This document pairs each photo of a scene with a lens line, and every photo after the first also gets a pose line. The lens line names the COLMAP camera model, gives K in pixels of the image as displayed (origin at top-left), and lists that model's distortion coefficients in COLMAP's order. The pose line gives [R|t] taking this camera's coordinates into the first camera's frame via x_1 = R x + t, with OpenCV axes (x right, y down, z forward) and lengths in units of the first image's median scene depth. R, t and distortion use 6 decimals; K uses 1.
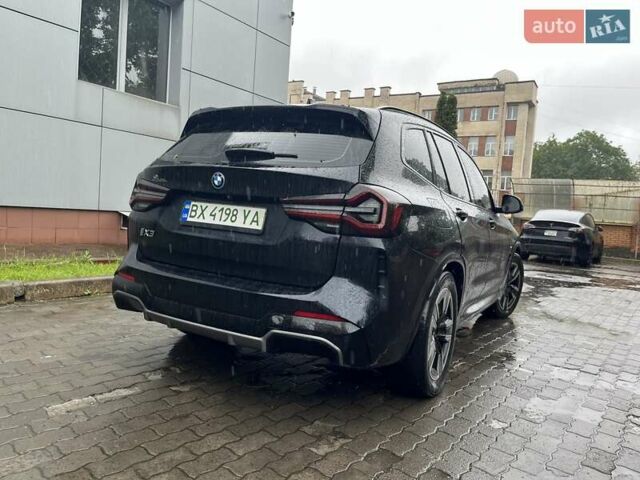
lens RADIAL K [[494.9, 0, 322.0], [0, 494.9, 238.3], [0, 0, 1]] dist [0.065949, -0.097913]
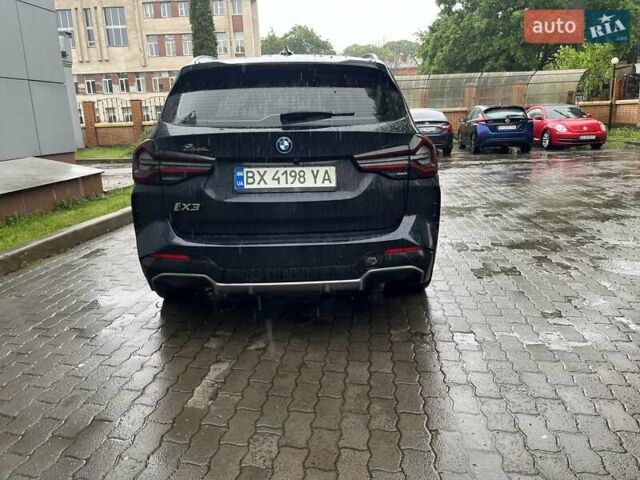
lens RADIAL K [[494.9, 0, 322.0], [0, 494.9, 238.3], [0, 0, 1]] dist [0.065949, -0.097913]
pose [[0.840503, -0.223675, 0.493481, -0.680353], [0.120686, 0.965214, 0.231940, -0.156539], [-0.528194, -0.135390, 0.838260, 0.080068]]
